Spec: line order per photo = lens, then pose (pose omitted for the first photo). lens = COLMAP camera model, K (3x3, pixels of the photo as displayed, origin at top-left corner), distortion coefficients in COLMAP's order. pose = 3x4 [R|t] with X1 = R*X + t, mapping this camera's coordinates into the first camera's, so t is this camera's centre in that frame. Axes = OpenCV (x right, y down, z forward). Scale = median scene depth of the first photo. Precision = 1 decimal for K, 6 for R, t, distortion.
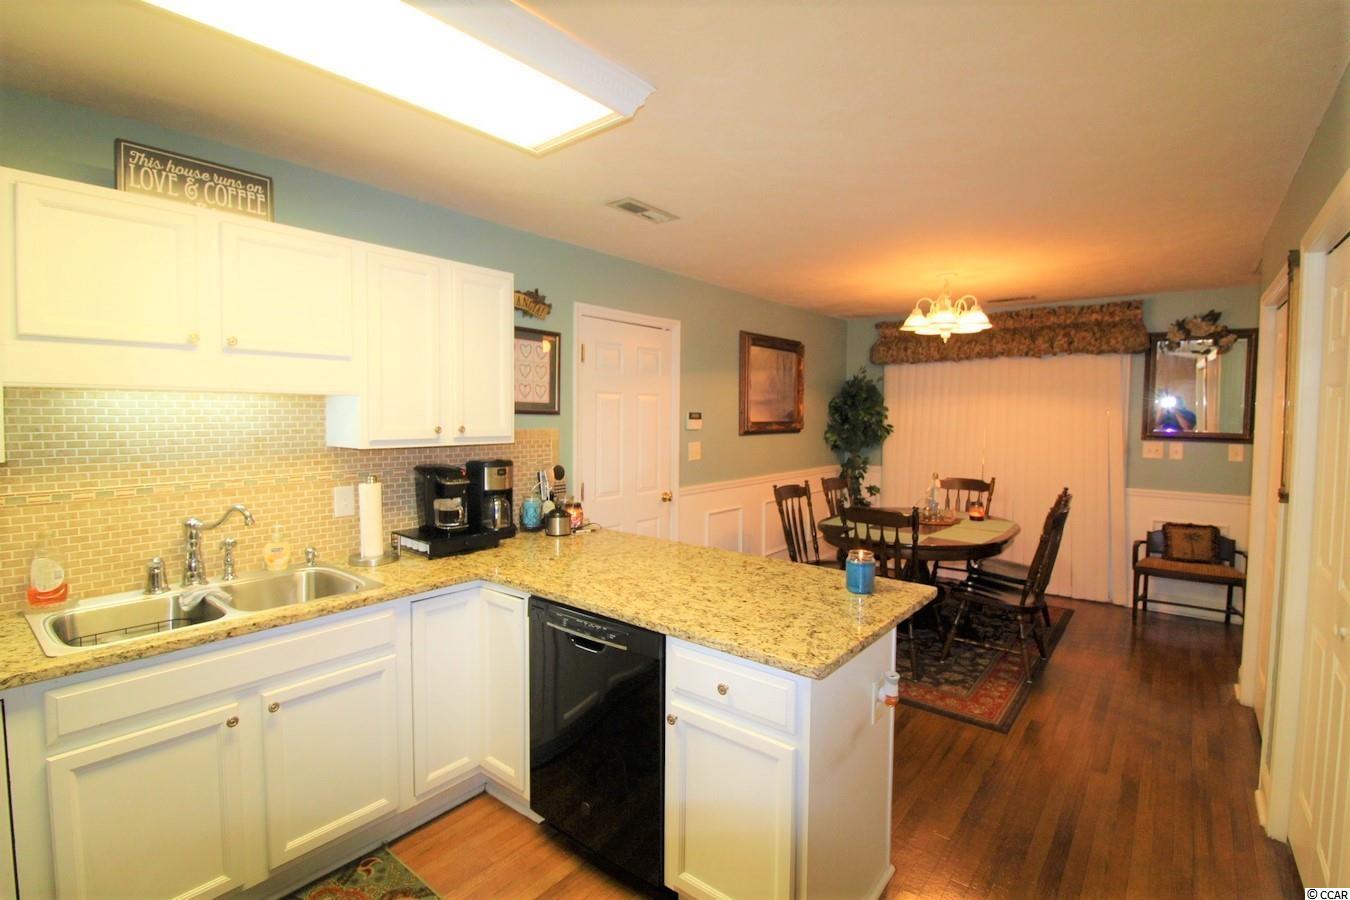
lens RADIAL K [[630.5, 0, 681.6], [0, 630.5, 448.7], [0, 0, 1]] dist [-0.000918, -0.000259]
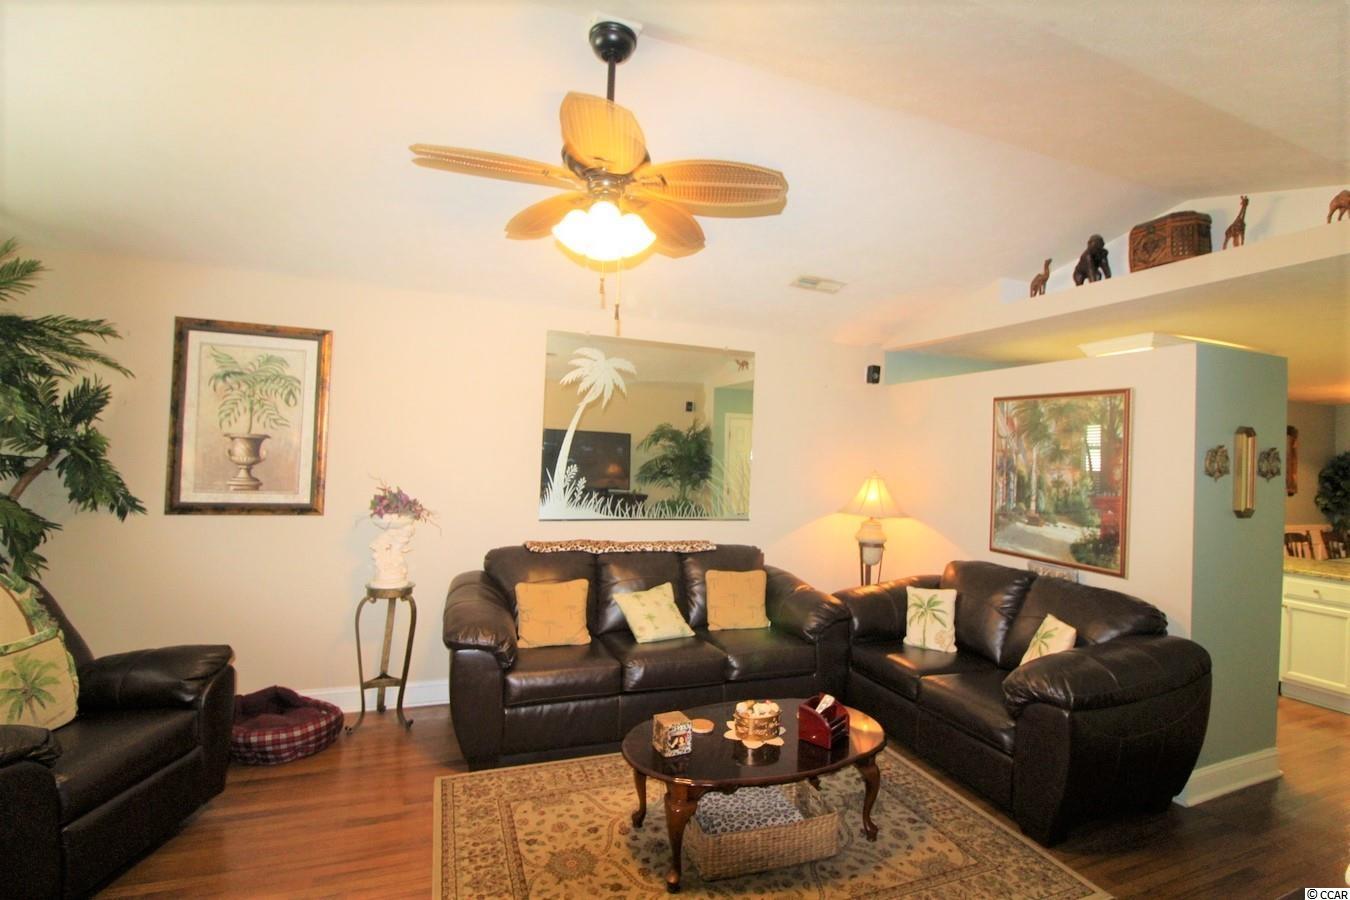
lens RADIAL K [[659.7, 0, 675.0], [0, 659.7, 450.0], [0, 0, 1]] dist [-0.001922, -0.000494]
pose [[0.882507, 0.019069, -0.469913, -0.275357], [-0.055349, 0.996445, -0.063511, 0.033393], [0.467031, 0.082059, 0.880425, -0.729373]]
